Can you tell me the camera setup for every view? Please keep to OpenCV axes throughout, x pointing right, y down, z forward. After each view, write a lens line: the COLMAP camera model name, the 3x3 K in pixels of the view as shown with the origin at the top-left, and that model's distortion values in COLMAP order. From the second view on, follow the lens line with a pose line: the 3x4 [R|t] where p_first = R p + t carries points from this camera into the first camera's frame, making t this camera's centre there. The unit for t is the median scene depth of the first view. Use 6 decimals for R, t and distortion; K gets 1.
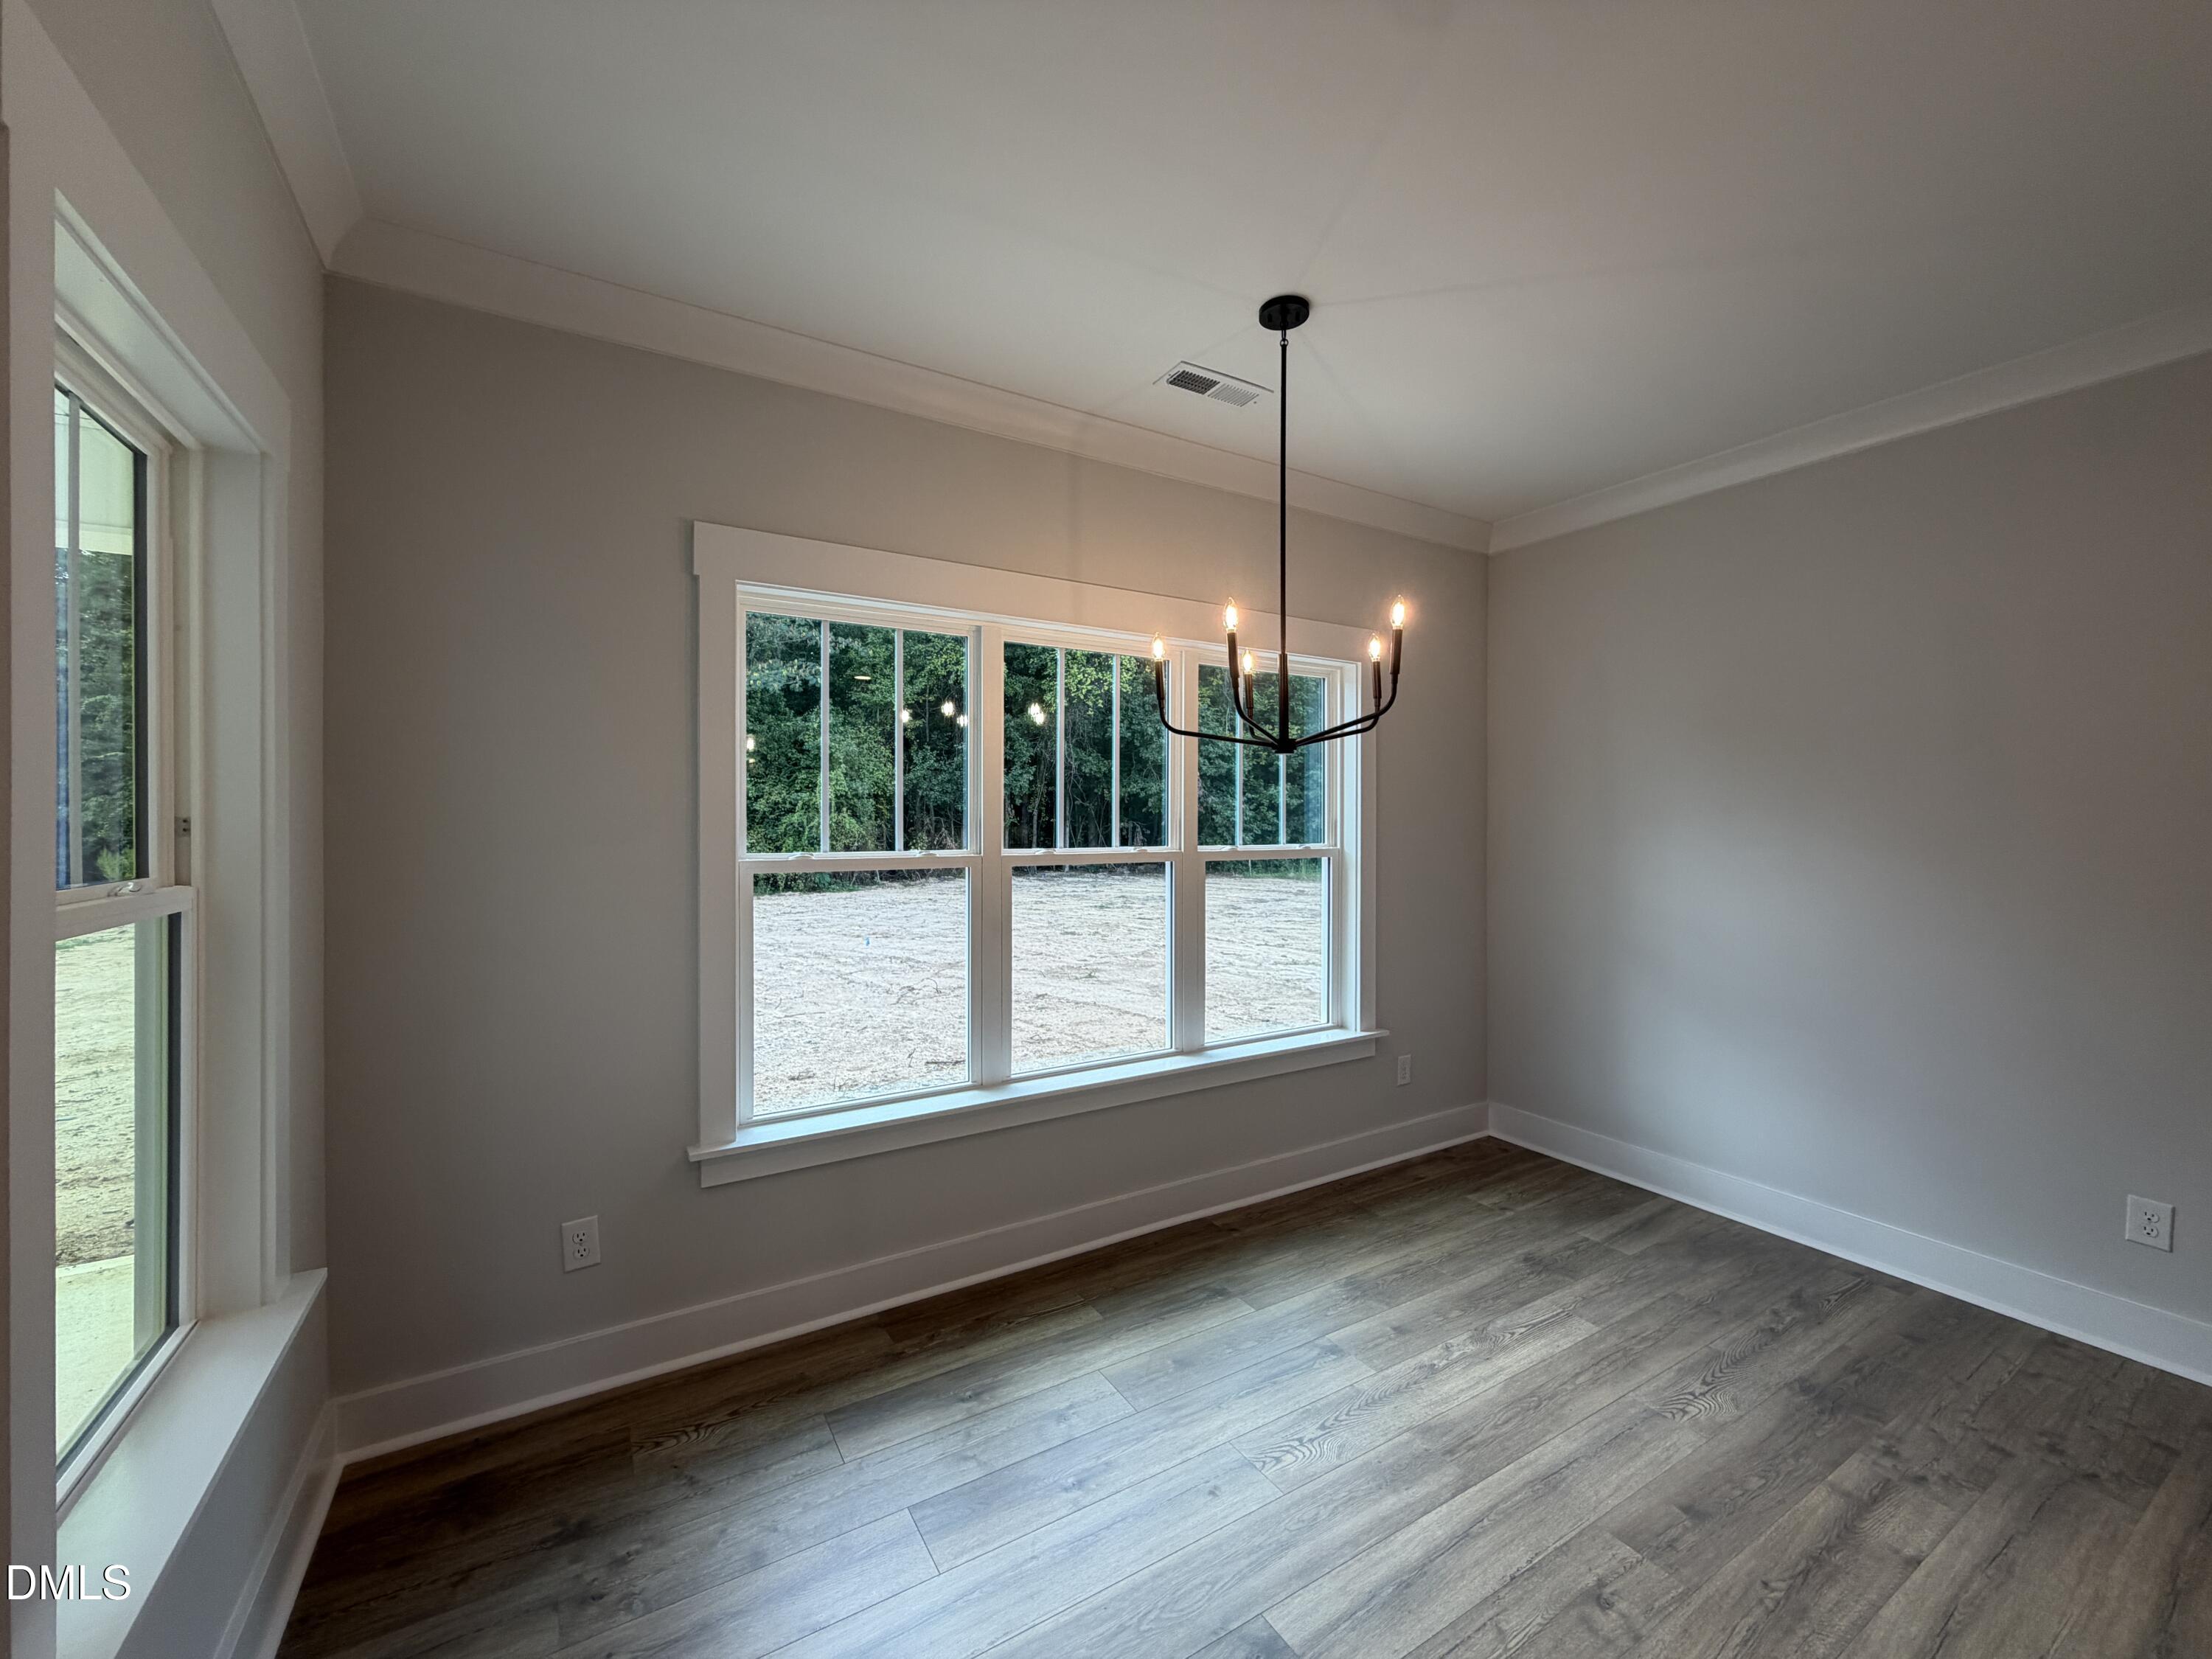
lens RADIAL K [[883.8, 0, 1099.9], [0, 883.8, 828.3], [0, 0, 1]] dist [-0.000117, 0.000110]
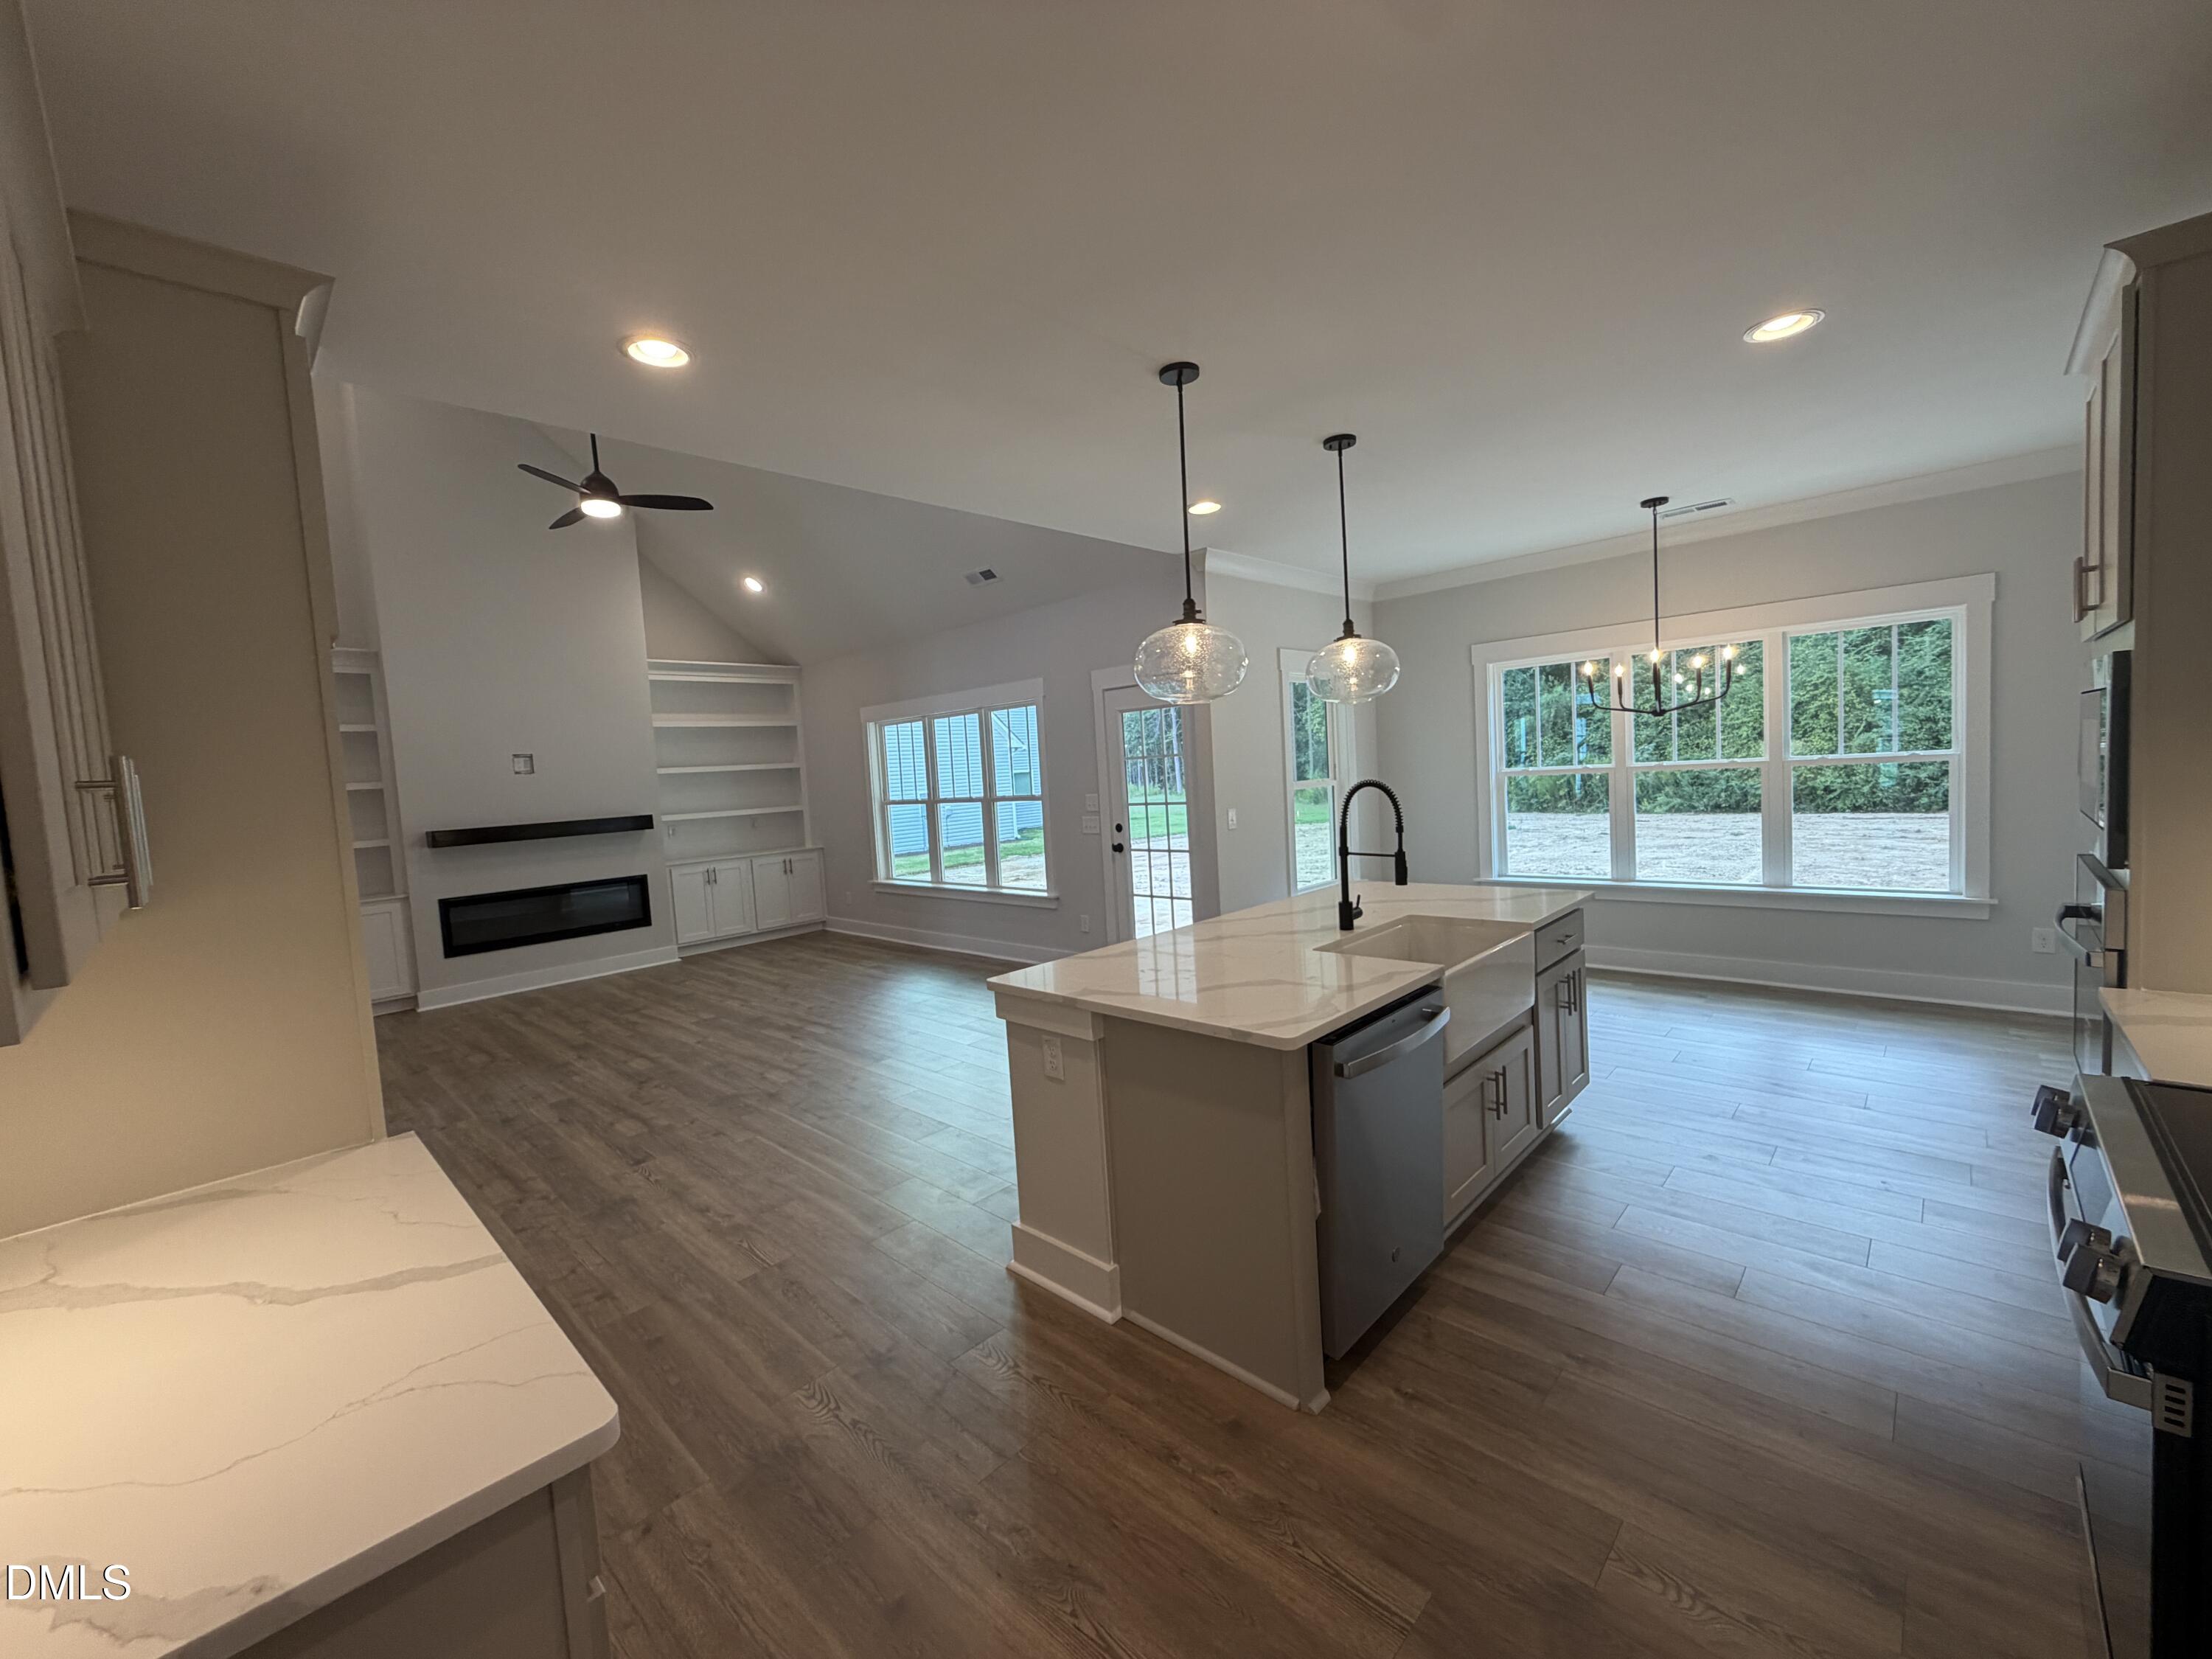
lens RADIAL K [[883.8, 0, 1099.9], [0, 883.8, 828.3], [0, 0, 1]] dist [-0.000117, 0.000110]
pose [[0.260816, 0.046883, -0.964249, 1.551410], [0.051538, 0.996720, 0.062402, -0.015560], [0.964012, -0.065971, 0.257544, -0.679692]]
